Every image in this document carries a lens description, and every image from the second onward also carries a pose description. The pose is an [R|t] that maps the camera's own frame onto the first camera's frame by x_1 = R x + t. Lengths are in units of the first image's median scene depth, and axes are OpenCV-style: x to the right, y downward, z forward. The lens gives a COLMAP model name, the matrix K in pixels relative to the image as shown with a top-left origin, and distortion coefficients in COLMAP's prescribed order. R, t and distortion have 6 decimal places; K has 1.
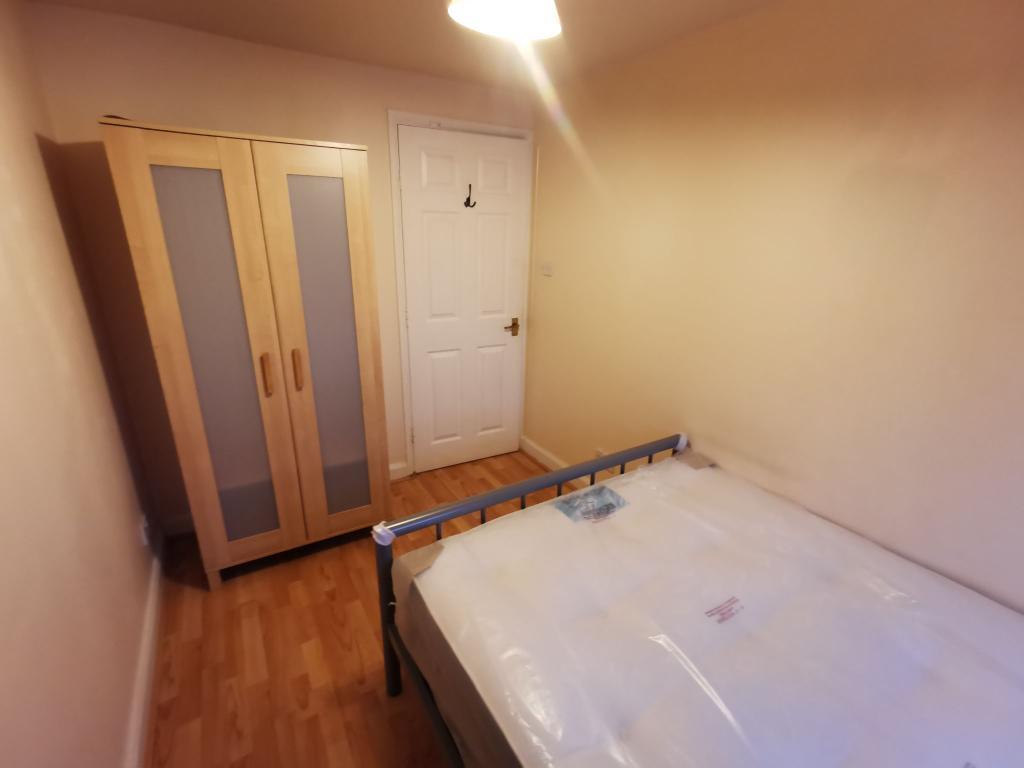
lens RADIAL K [[471.5, 0, 509.0], [0, 471.5, 385.8], [0, 0, 1]] dist [0.011472, 0.000290]
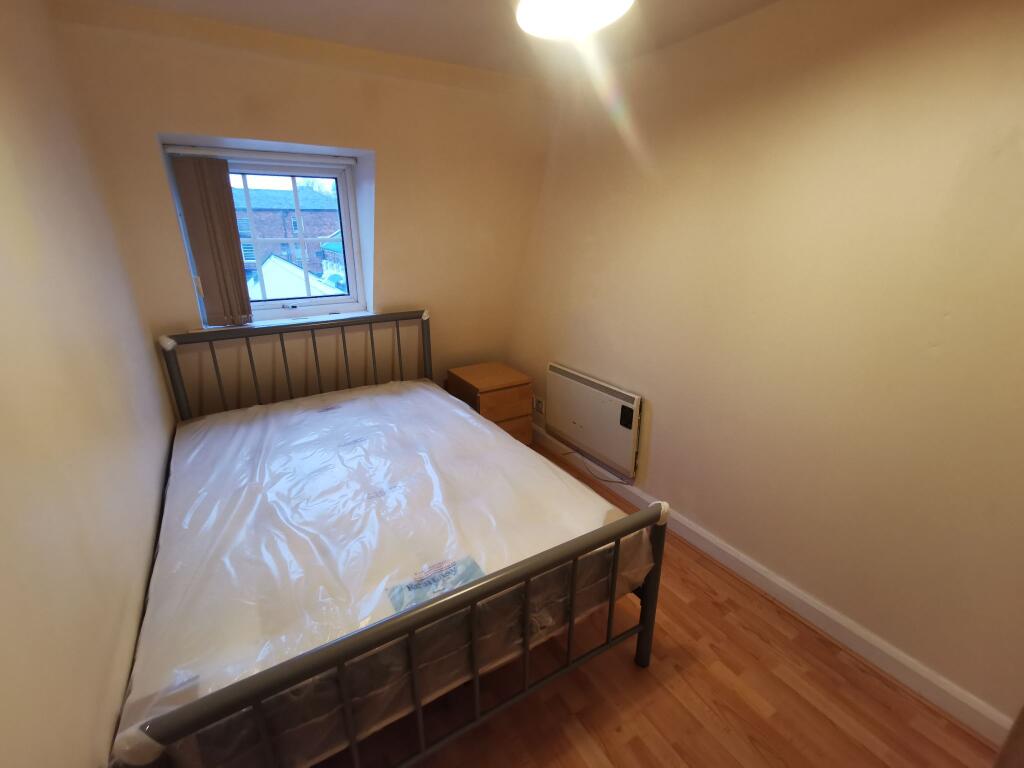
lens RADIAL K [[471.5, 0, 509.0], [0, 471.5, 385.8], [0, 0, 1]] dist [0.011472, 0.000290]
pose [[-0.999727, -0.019501, 0.012859, 0.055533], [-0.007348, 0.785074, 0.619359, -0.494811], [-0.022174, 0.619095, -0.785003, 1.427427]]
